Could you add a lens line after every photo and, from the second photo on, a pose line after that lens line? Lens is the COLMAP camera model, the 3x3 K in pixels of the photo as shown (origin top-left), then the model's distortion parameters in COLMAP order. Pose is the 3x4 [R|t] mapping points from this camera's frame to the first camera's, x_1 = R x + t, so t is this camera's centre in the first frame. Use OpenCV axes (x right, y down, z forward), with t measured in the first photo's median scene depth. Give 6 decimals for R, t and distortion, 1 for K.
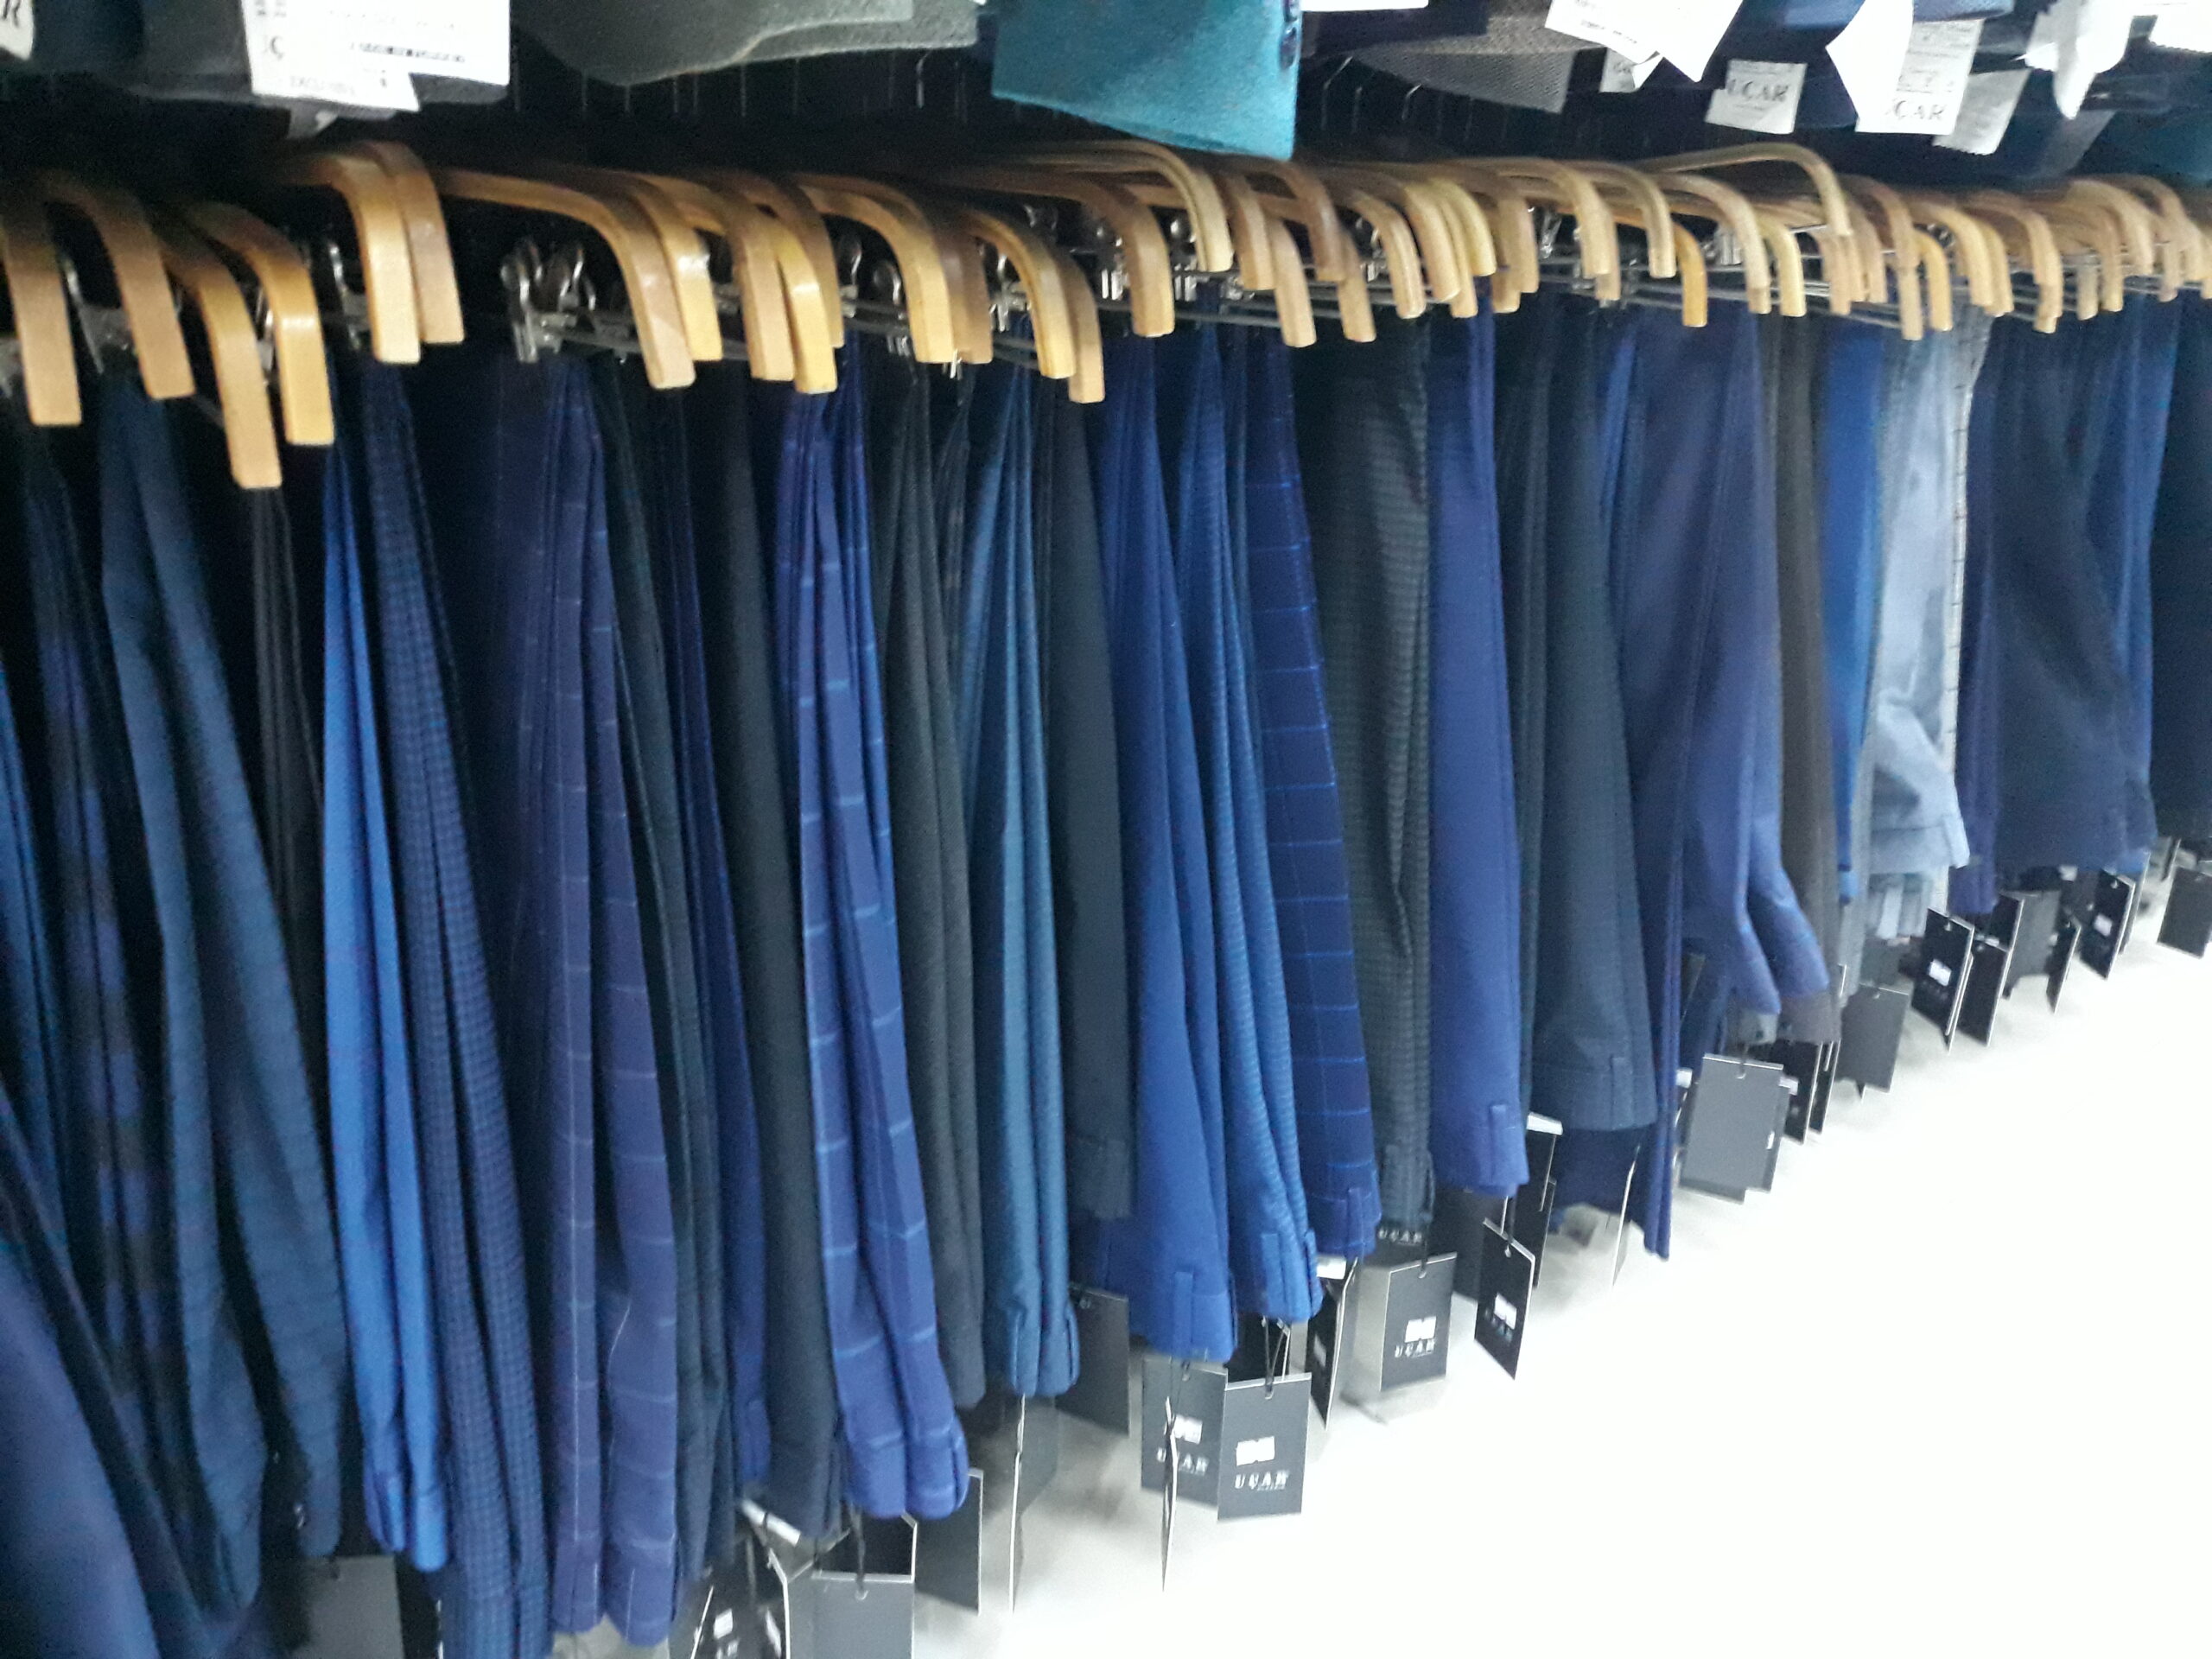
lens RADIAL K [[1828.7, 0, 1105.0], [0, 1828.7, 830.0], [0, 0, 1]] dist [0.007436, 0.009550]
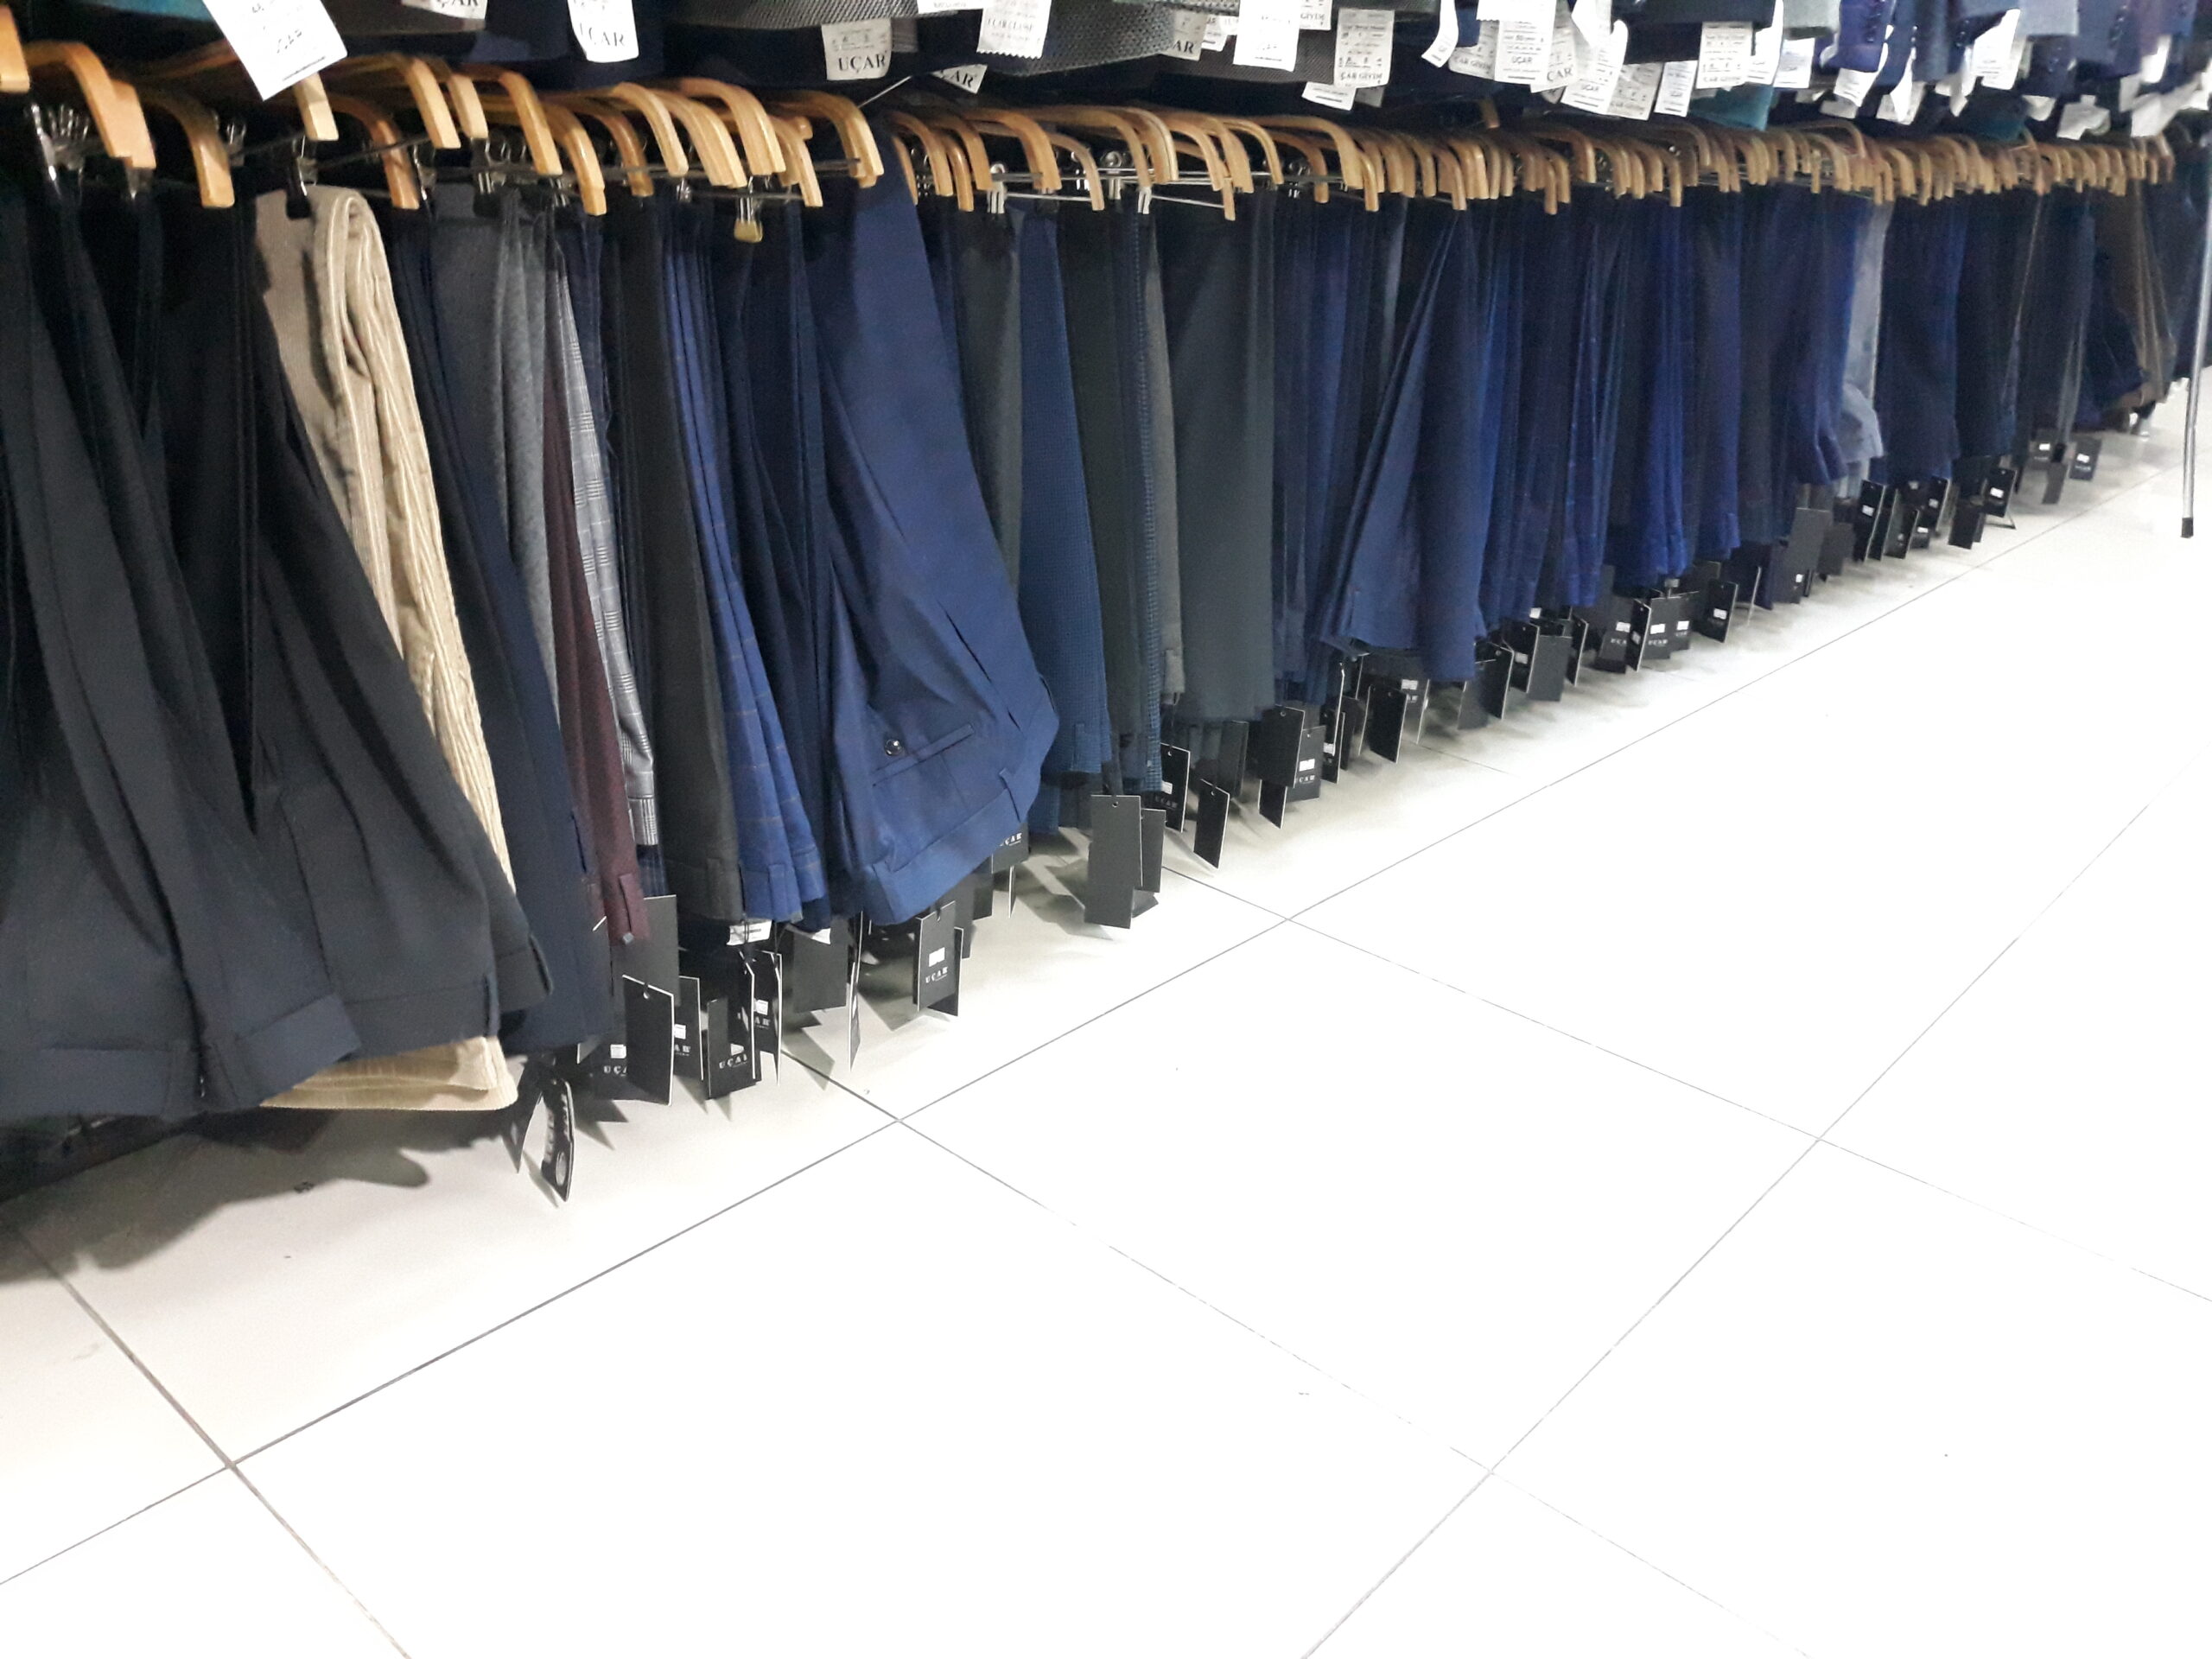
lens RADIAL K [[1828.7, 0, 1105.0], [0, 1828.7, 830.0], [0, 0, 1]] dist [0.007436, 0.009550]
pose [[0.991128, -0.020995, 0.131243, -0.774927], [0.014420, 0.998602, 0.050850, 0.355999], [-0.132128, -0.048506, 0.990045, -1.101877]]
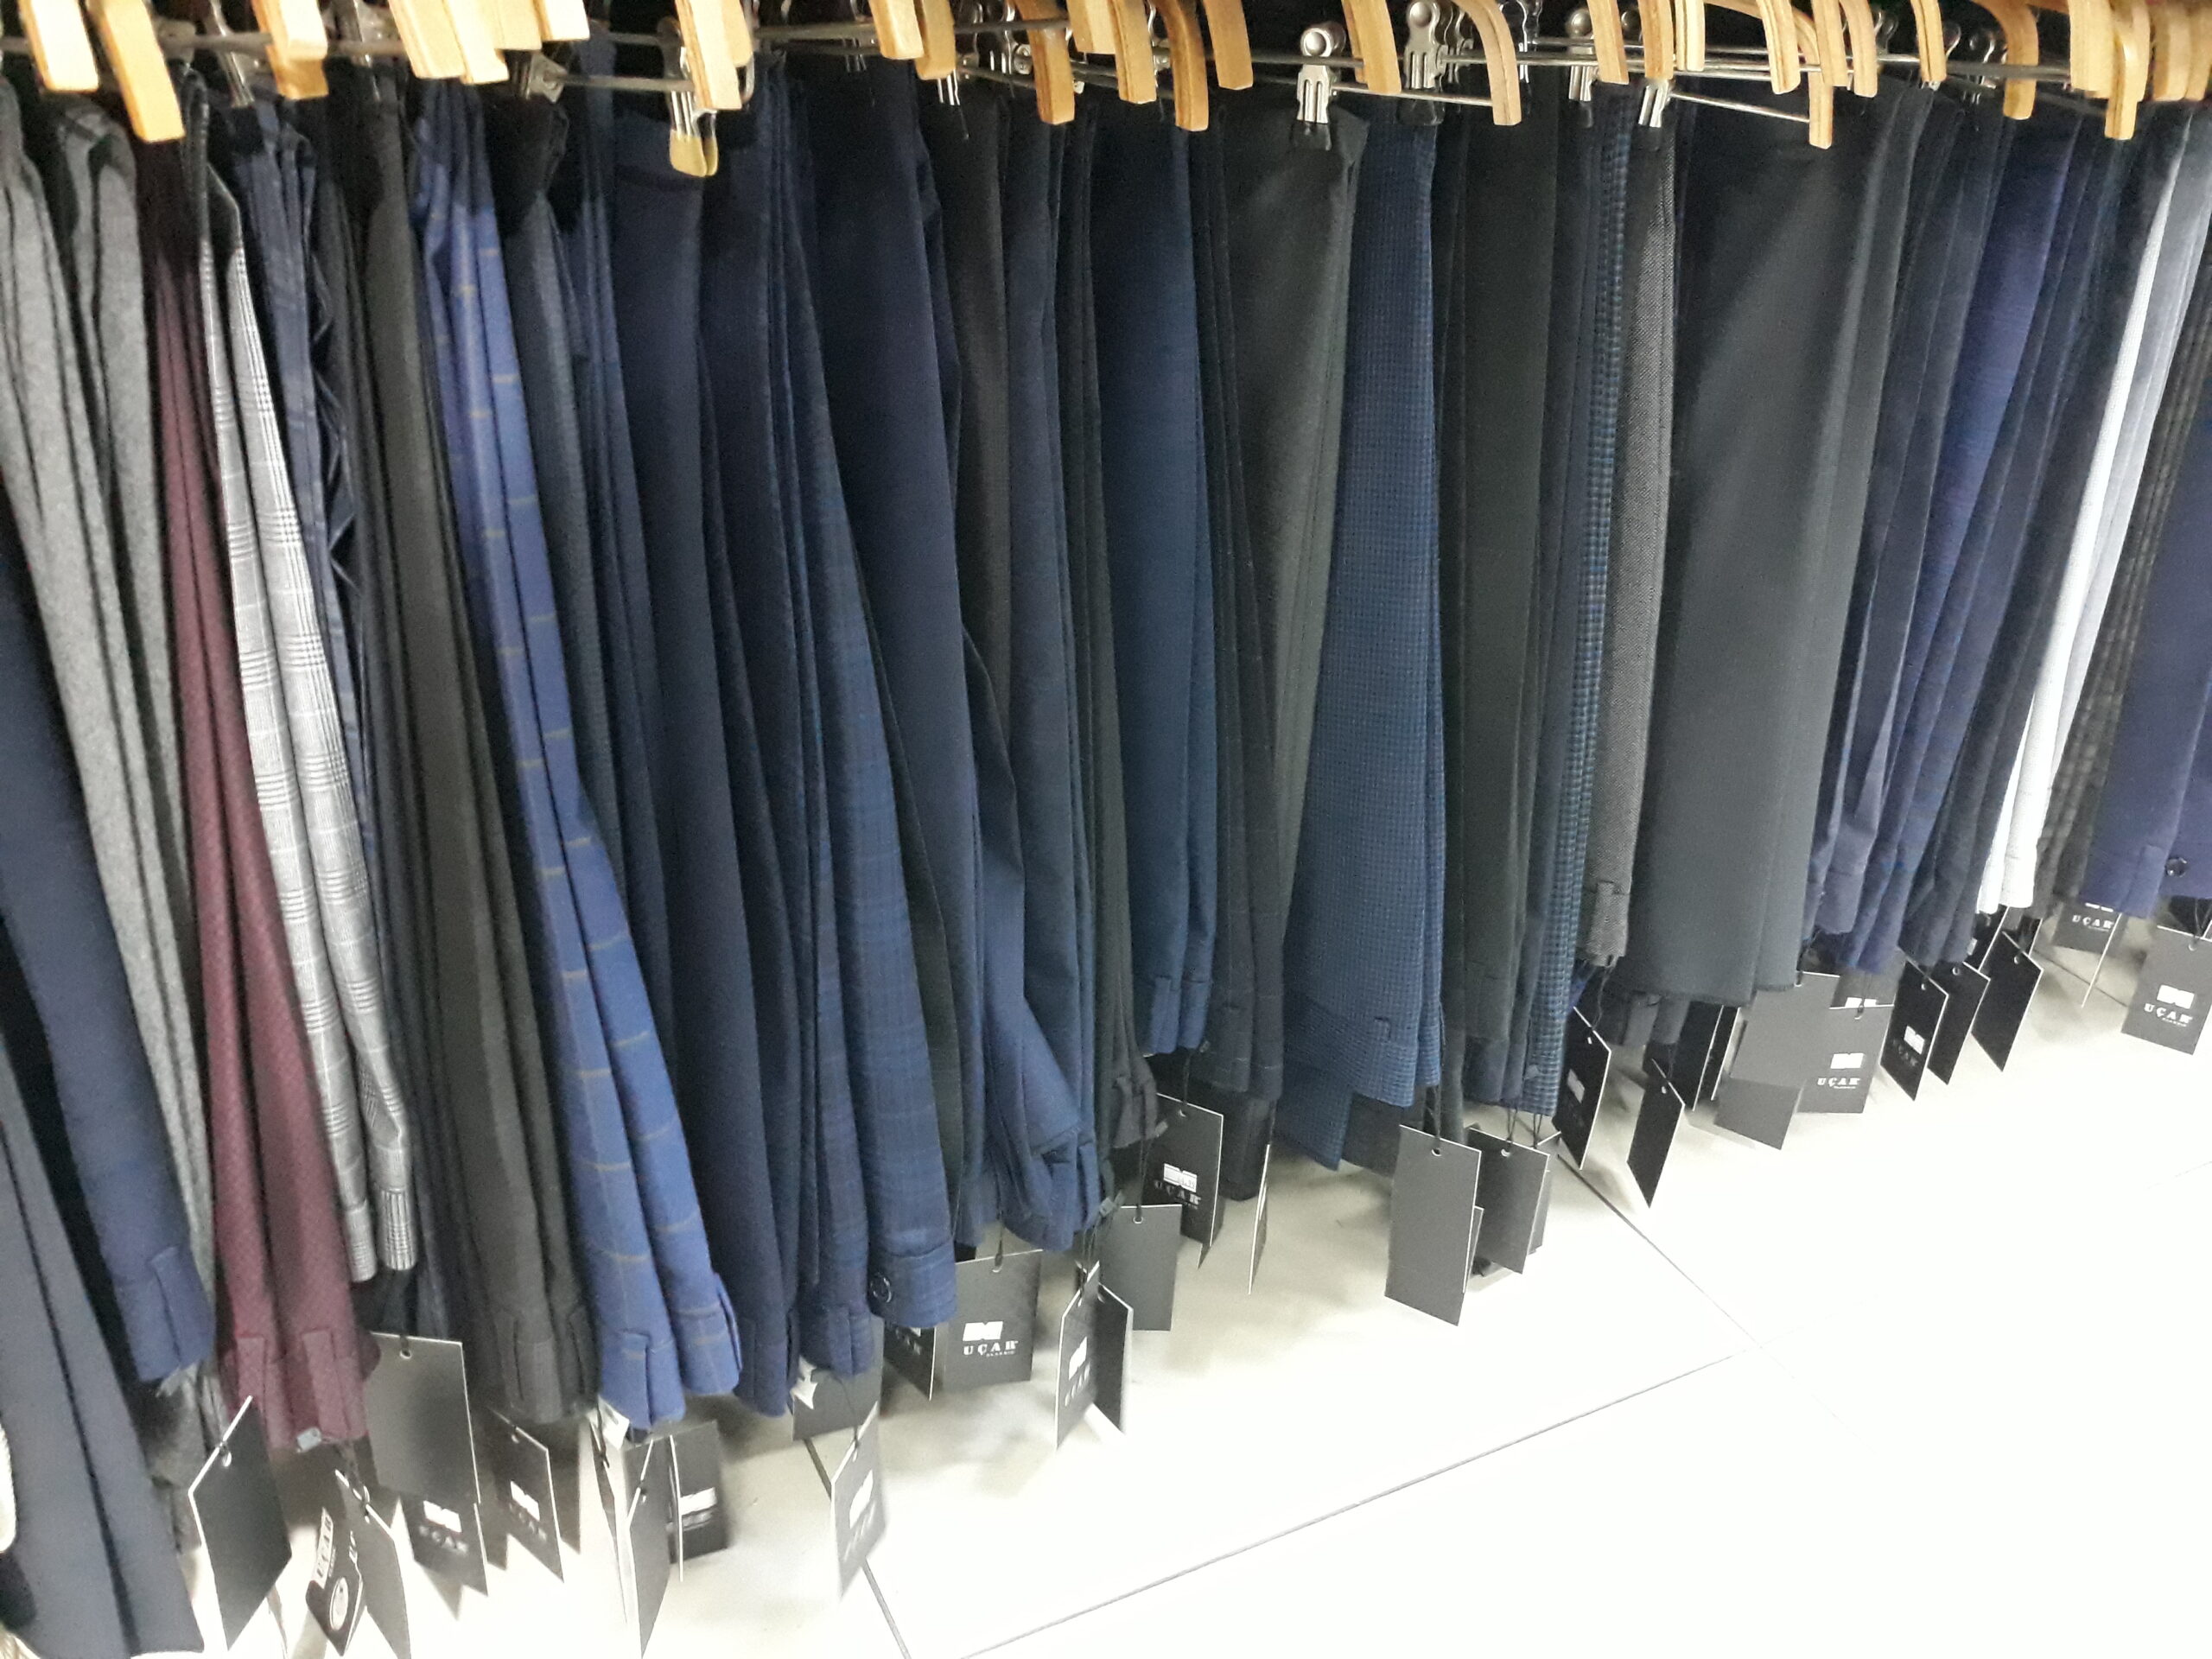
lens RADIAL K [[1930.7, 0, 1107.4], [0, 1930.7, 865.9], [0, 0, 1]] dist [0.000489, 0.000247]
pose [[0.973170, 0.136127, -0.185498, -0.595225], [-0.111954, 0.984484, 0.135120, 0.190182], [0.201013, -0.110727, 0.973310, -0.600295]]
